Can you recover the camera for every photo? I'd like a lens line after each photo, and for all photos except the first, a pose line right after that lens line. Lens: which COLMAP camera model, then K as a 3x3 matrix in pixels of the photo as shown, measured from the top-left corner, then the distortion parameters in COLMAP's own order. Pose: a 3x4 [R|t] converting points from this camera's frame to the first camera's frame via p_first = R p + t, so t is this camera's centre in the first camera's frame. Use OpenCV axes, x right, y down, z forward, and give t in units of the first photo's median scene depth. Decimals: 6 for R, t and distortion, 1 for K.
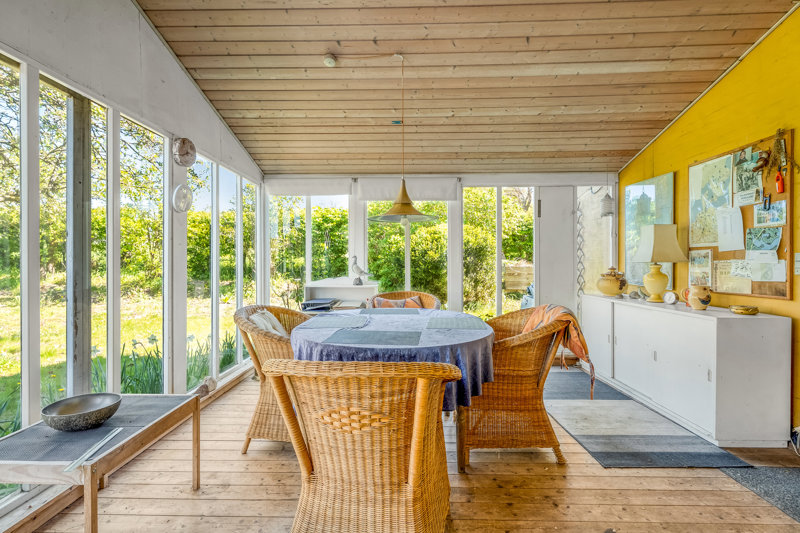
lens RADIAL K [[376.0, 0, 400.0], [0, 376.0, 266.5], [0, 0, 1]] dist [0.000423, 0.000098]
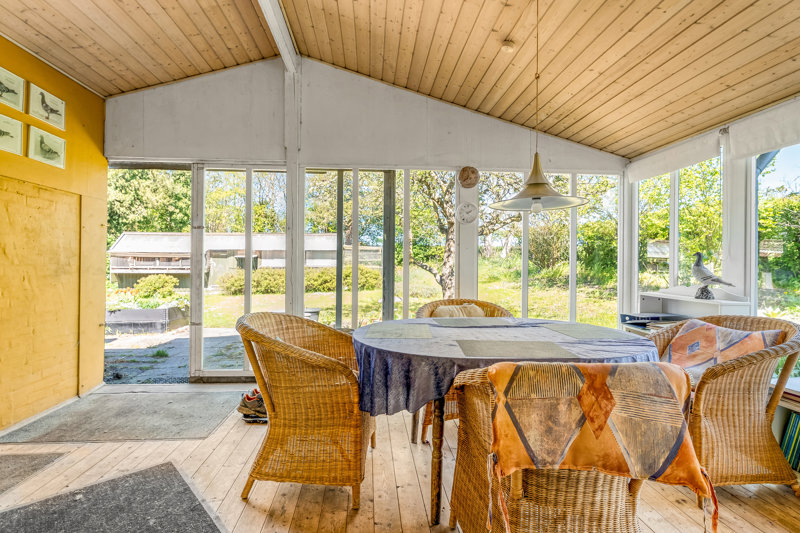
lens RADIAL K [[387.5, 0, 400.0], [0, 387.5, 266.5], [0, 0, 1]] dist [-0.001282, -0.000292]
pose [[0.109203, 0.008125, -0.993986, 0.732782], [-0.011237, 0.999913, 0.006939, -0.003683], [0.993956, 0.010411, 0.109285, 0.624515]]
